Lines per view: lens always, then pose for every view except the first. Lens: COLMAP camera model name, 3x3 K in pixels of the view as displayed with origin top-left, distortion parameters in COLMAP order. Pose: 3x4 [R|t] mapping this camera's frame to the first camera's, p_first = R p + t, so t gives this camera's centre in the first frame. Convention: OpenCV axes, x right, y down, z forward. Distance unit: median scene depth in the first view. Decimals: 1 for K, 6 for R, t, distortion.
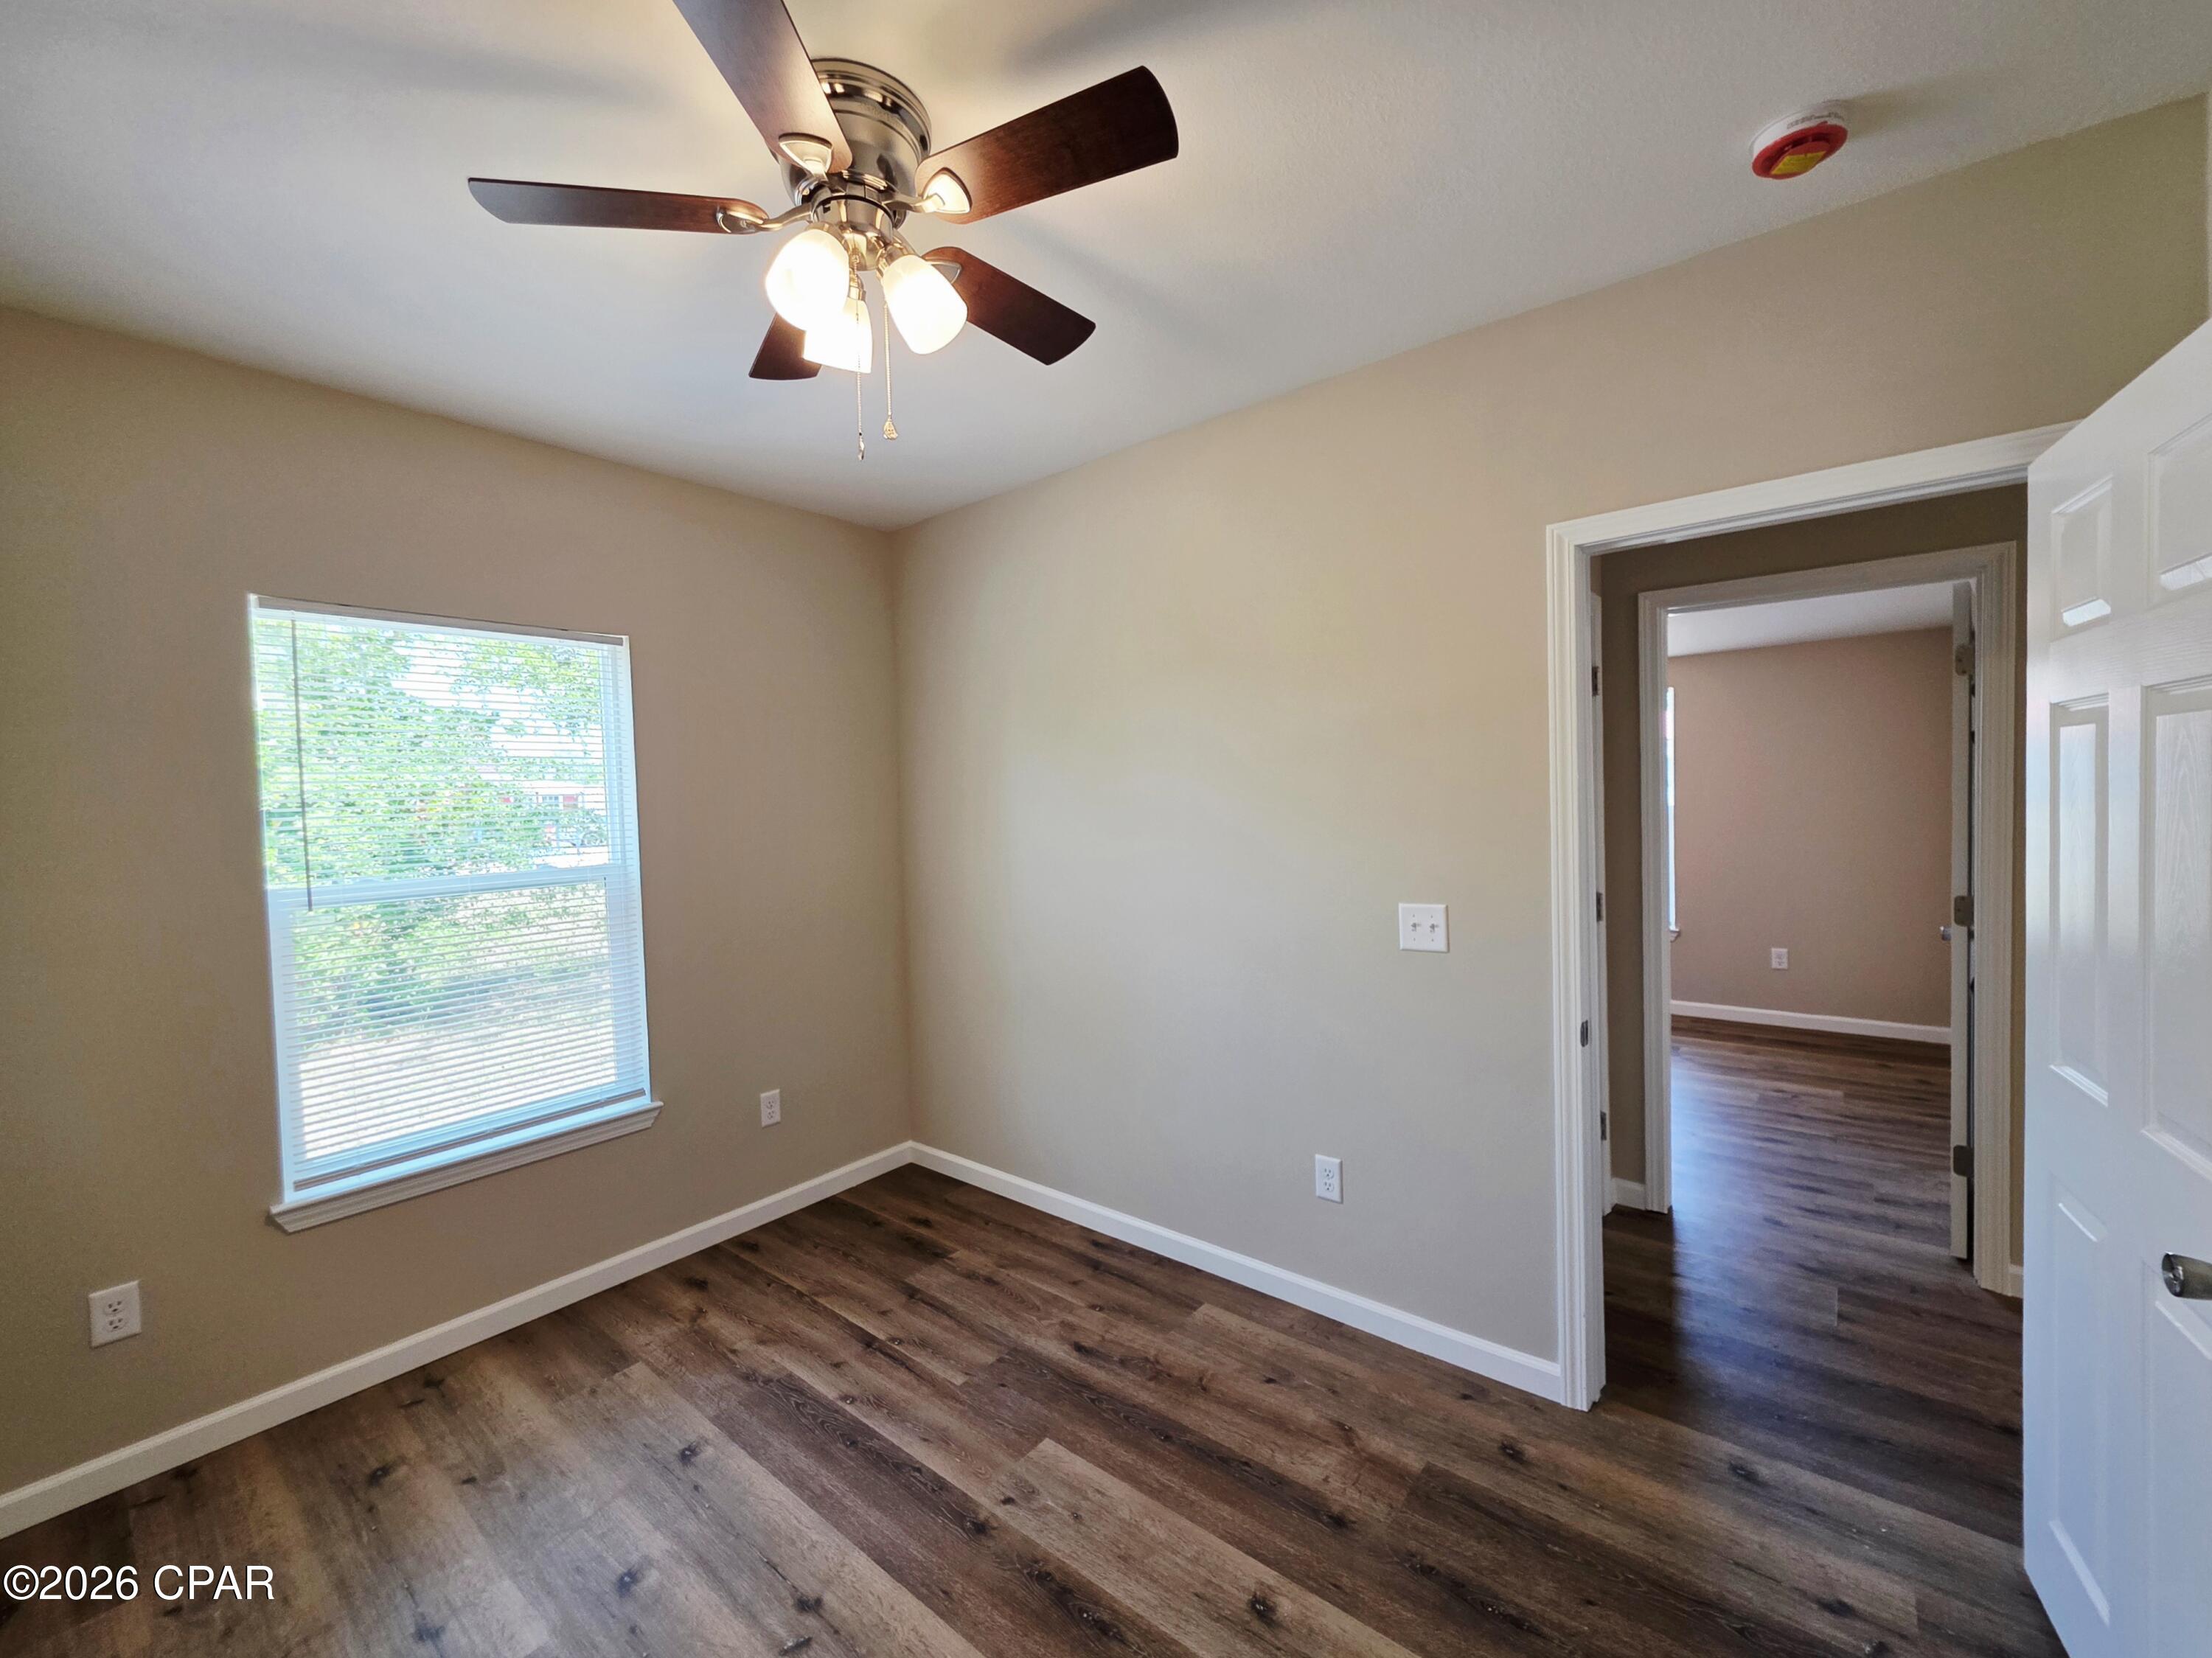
lens RADIAL K [[902.1, 0, 1100.7], [0, 902.1, 828.8], [0, 0, 1]] dist [-0.000083, 0.000181]
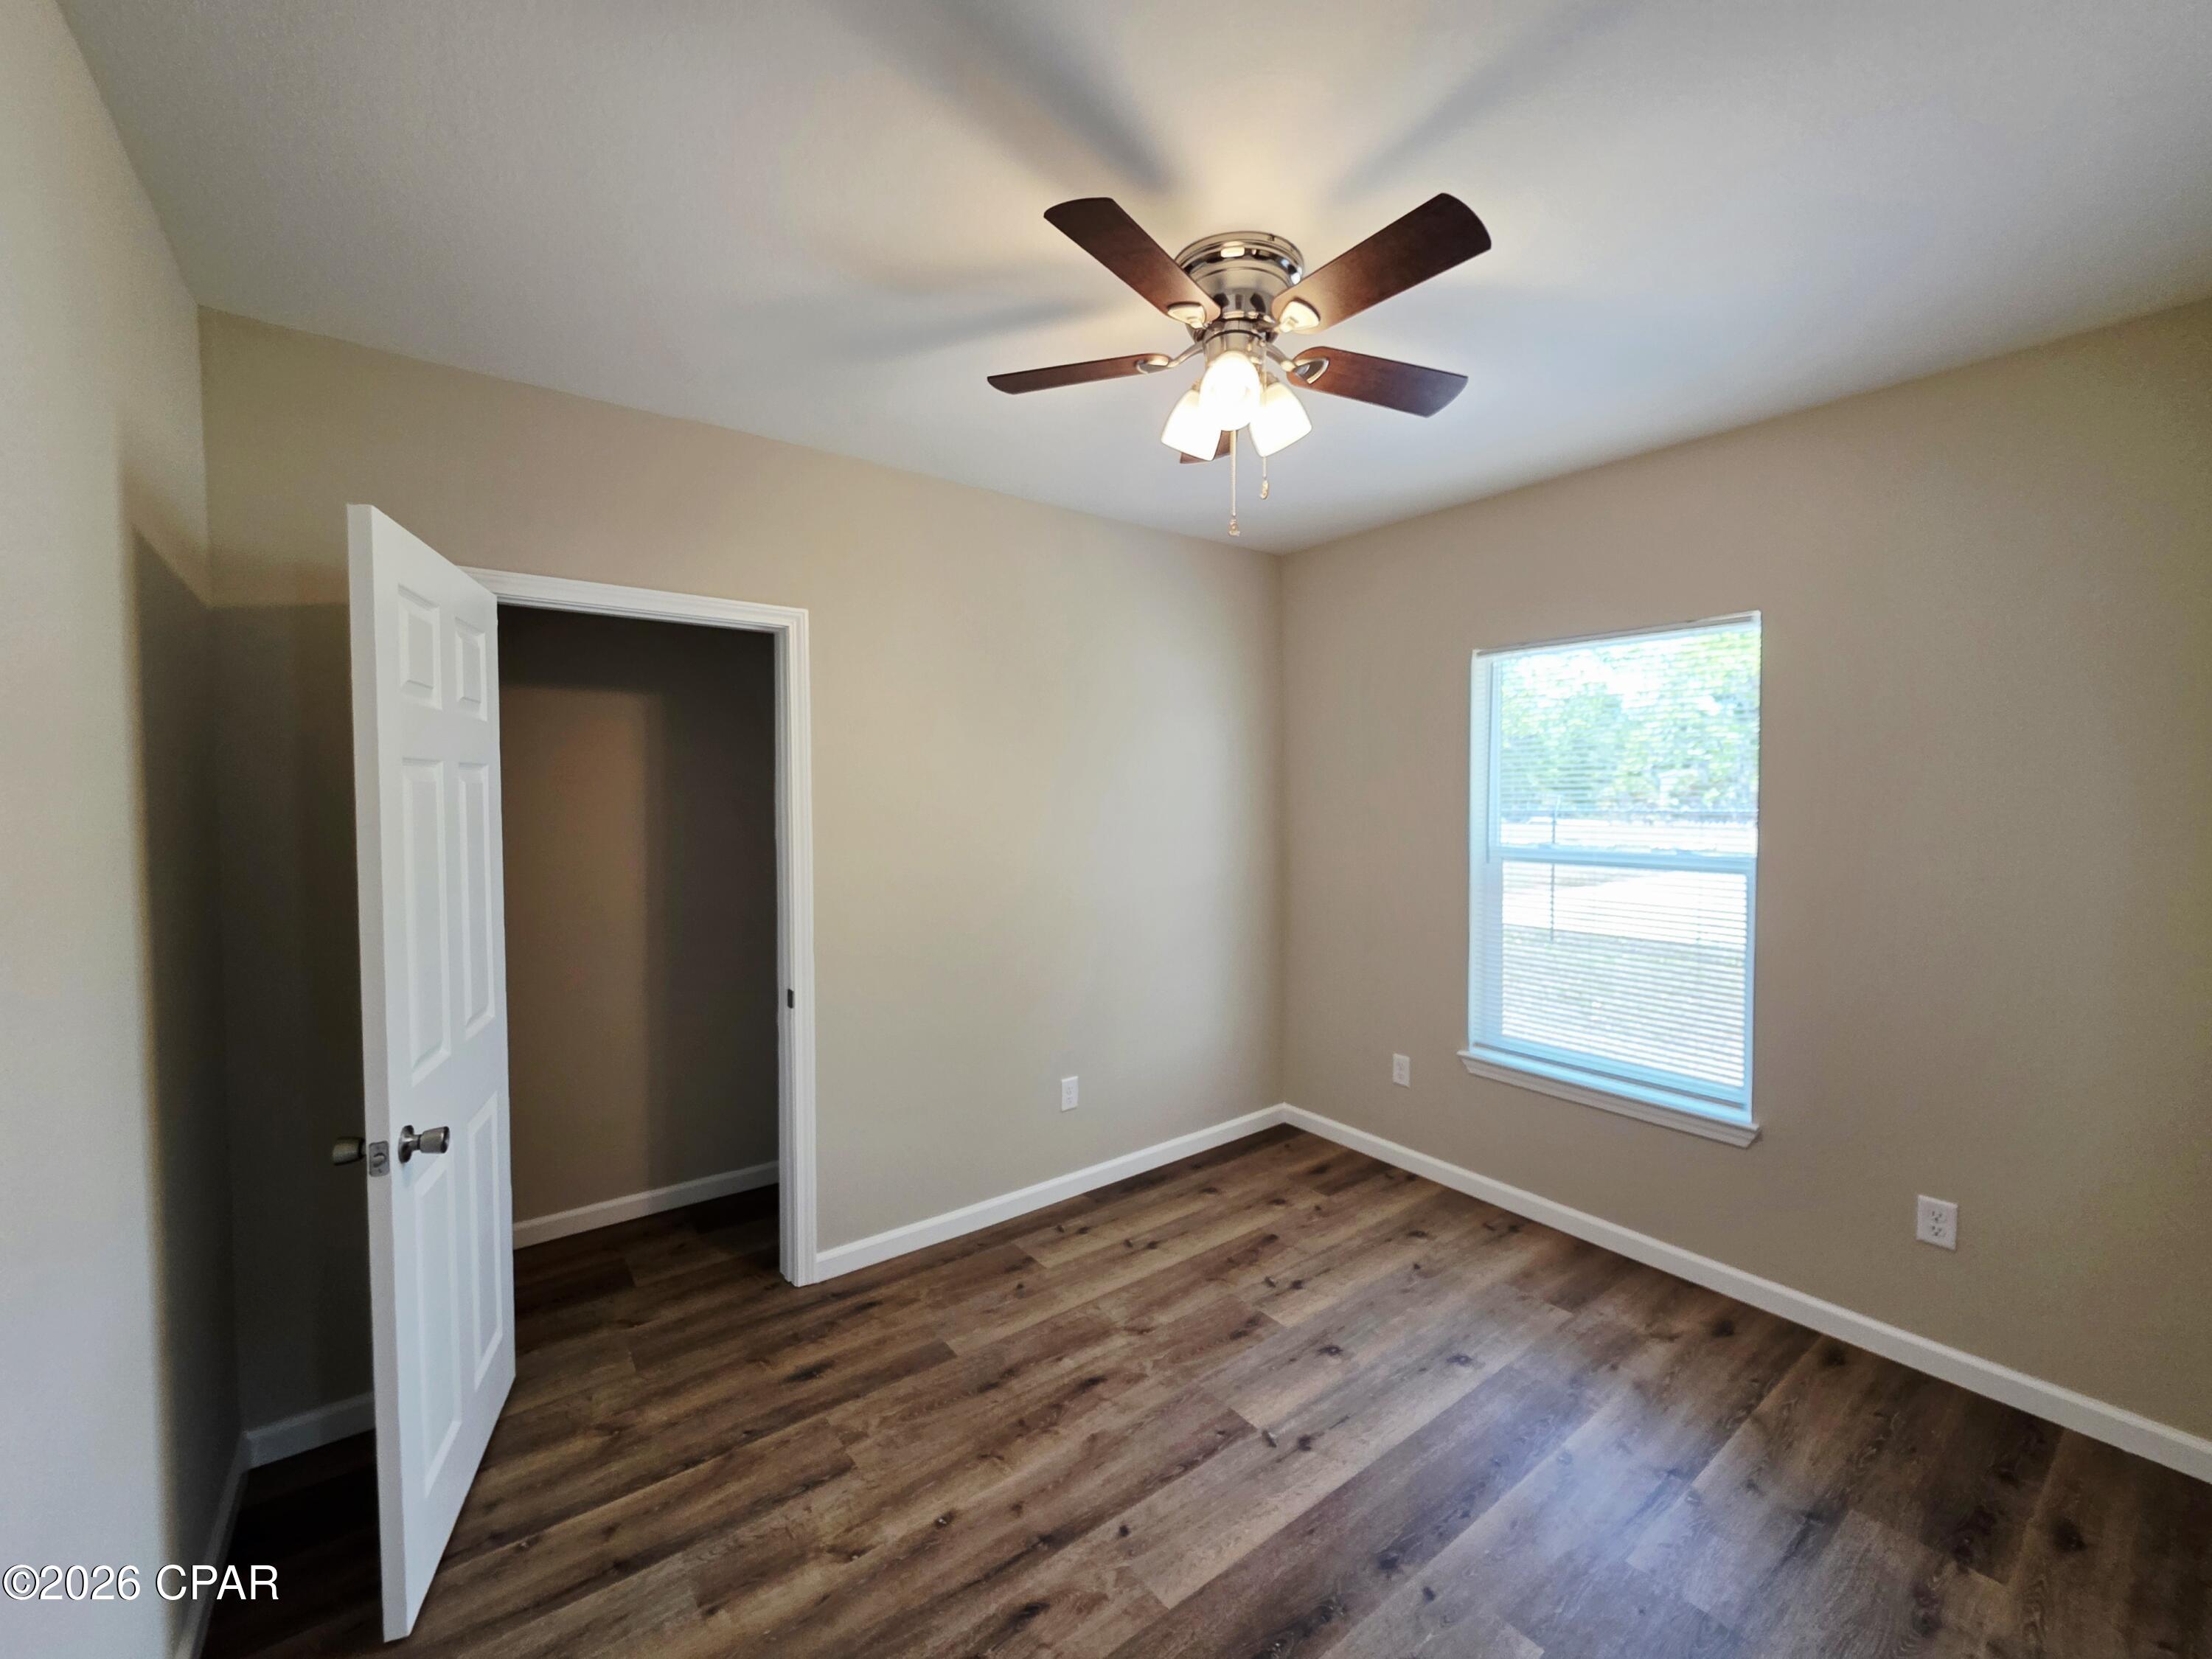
lens RADIAL K [[886.5, 0, 1105.7], [0, 886.5, 835.1], [0, 0, 1]] dist [0.000497, 0.000422]
pose [[-0.227641, 0.079359, -0.970506, 0.651112], [-0.026364, 0.995806, 0.087612, -0.062290], [0.973388, 0.045531, -0.224594, 0.724911]]
